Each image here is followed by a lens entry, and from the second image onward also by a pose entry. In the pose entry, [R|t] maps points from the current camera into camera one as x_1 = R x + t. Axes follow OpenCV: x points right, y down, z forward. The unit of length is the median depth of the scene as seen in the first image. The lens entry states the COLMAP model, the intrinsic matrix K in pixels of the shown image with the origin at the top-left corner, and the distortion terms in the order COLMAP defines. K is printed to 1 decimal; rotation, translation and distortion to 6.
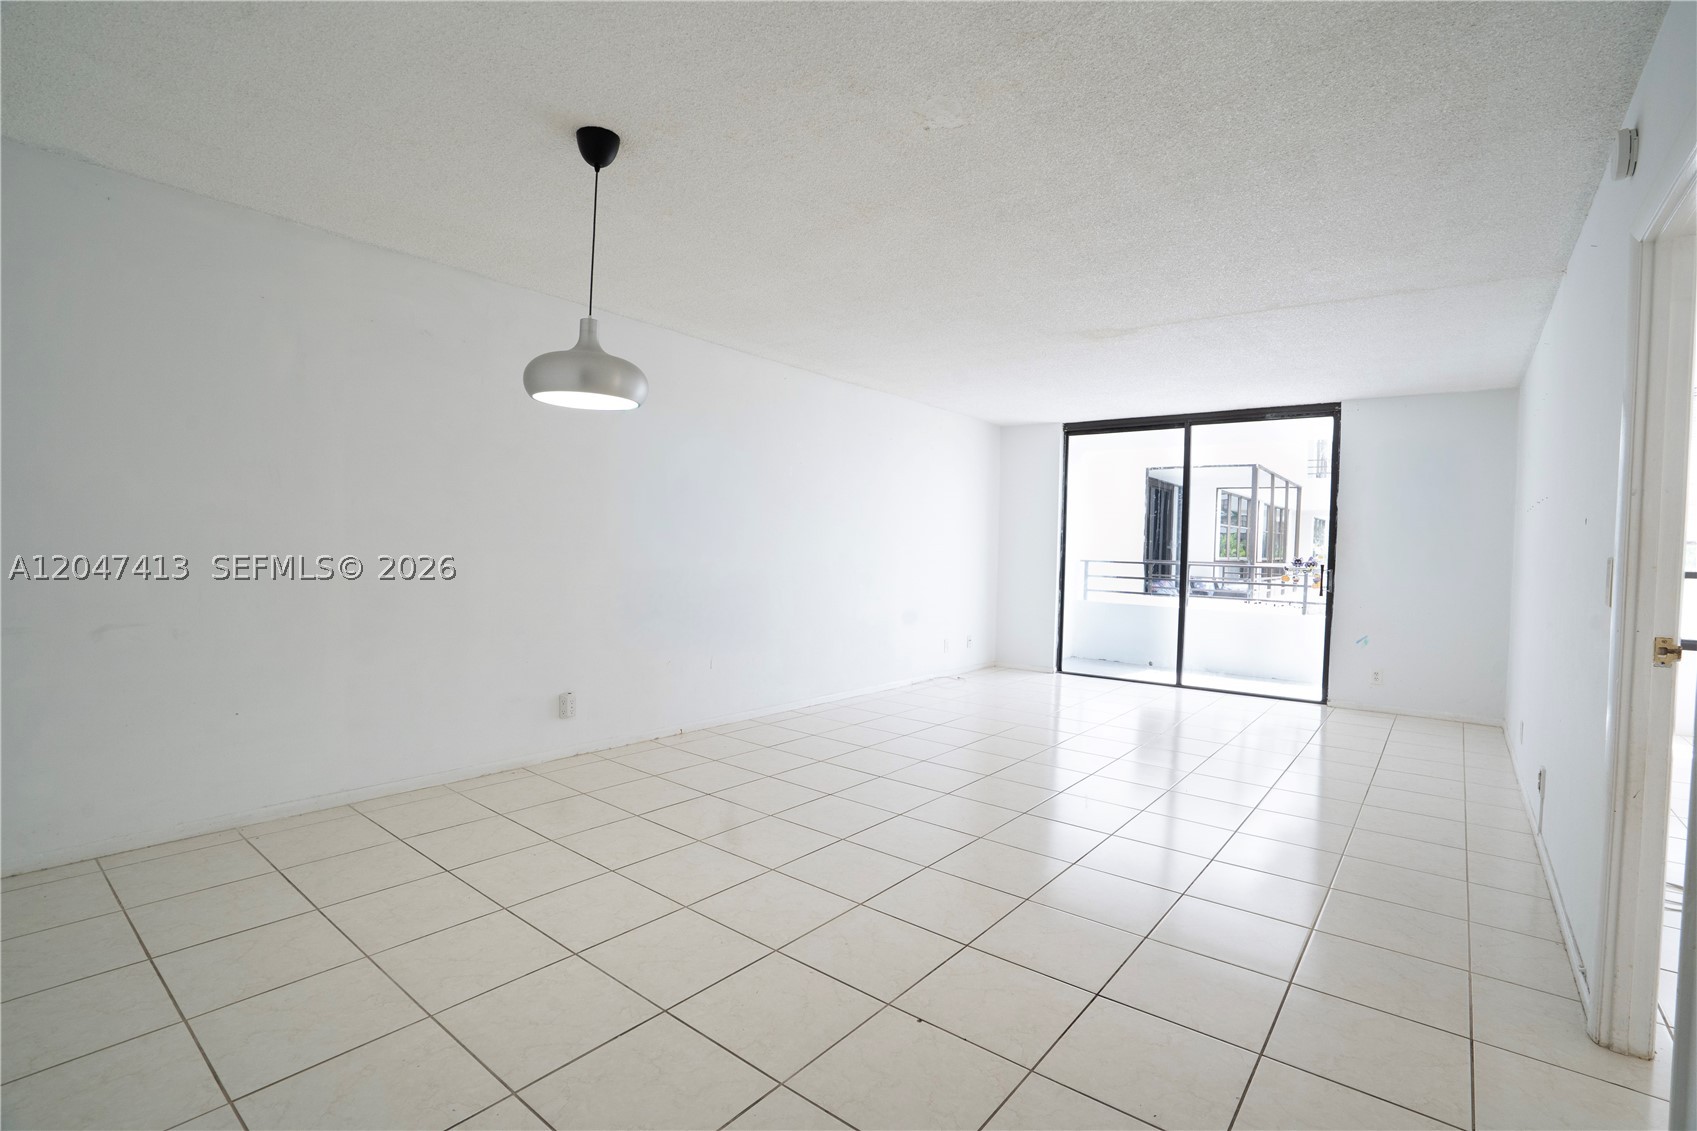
lens RADIAL K [[765.2, 0, 902.8], [0, 765.2, 570.2], [0, 0, 1]] dist [-0.040197, 0.000025]
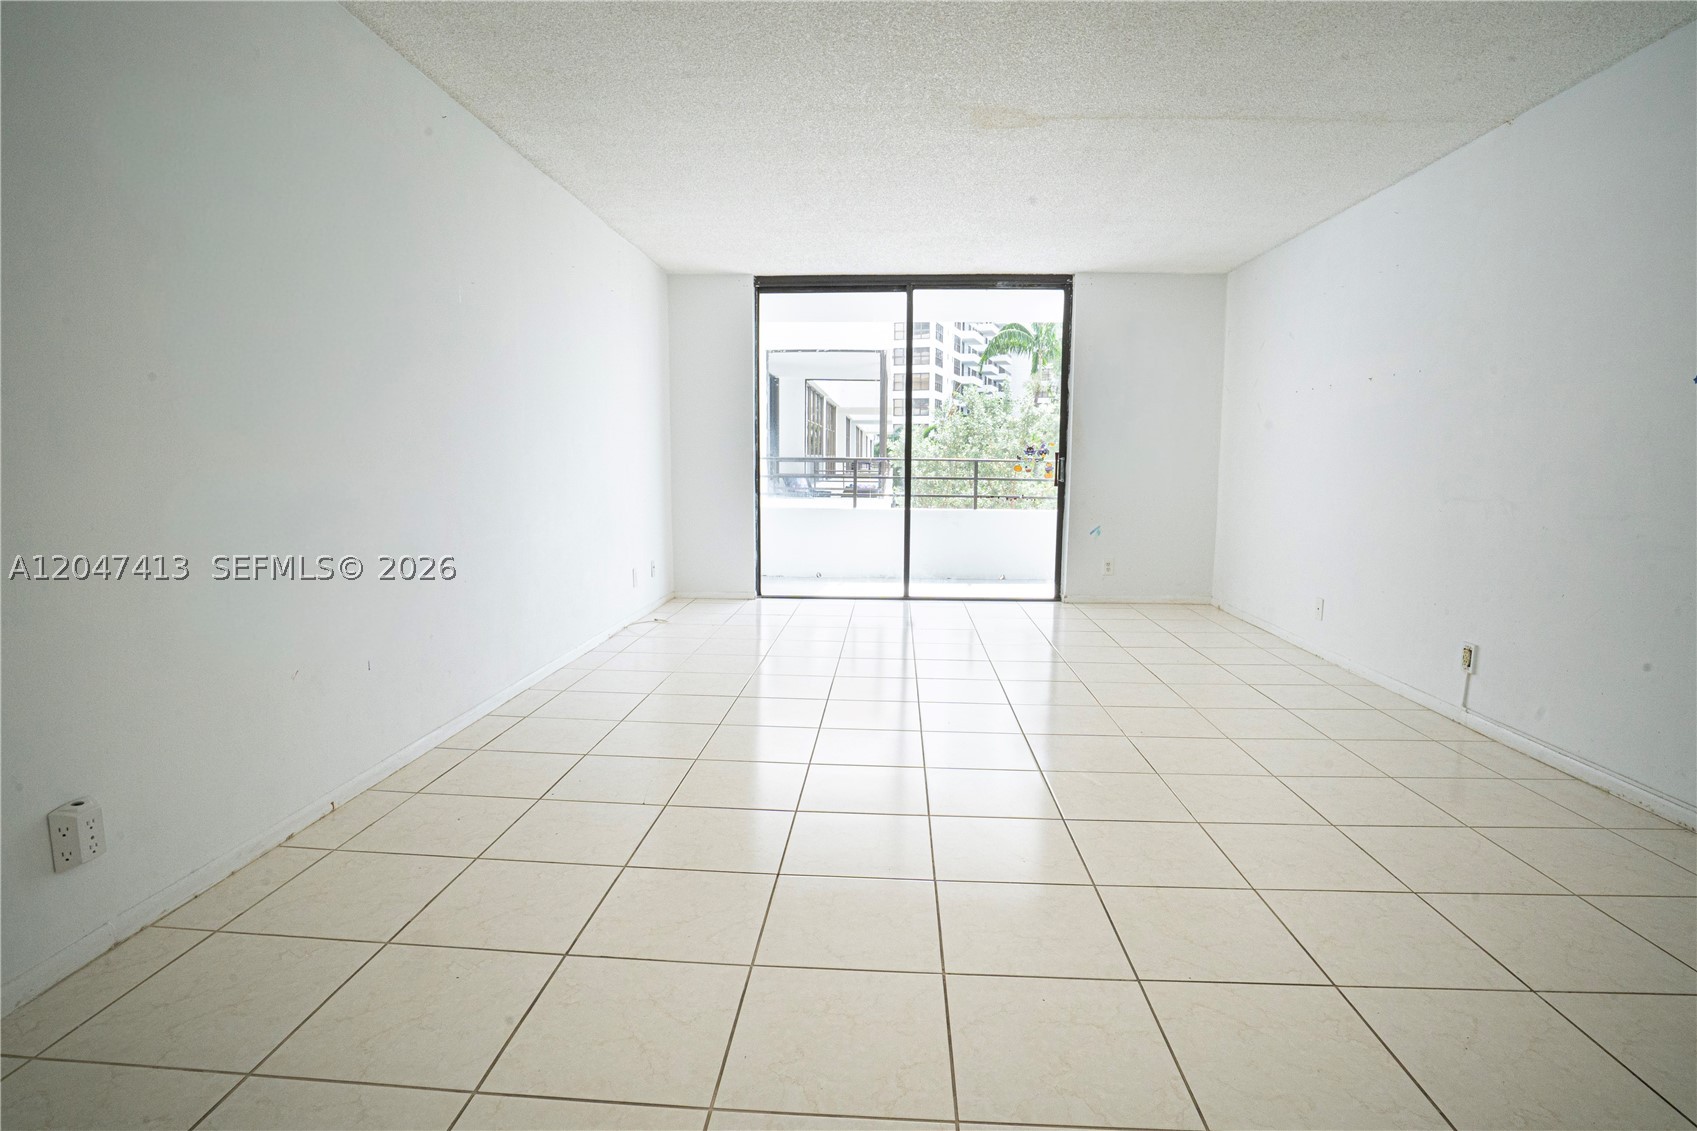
lens RADIAL K [[807.6, 0, 848.5], [0, 807.6, 565.5], [0, 0, 1]] dist [-0.065367, 0.025910]
pose [[0.840756, -0.091315, 0.533658, -0.191225], [0.032460, 0.992403, 0.118672, 0.004883], [-0.540441, -0.082451, 0.837333, 0.289036]]
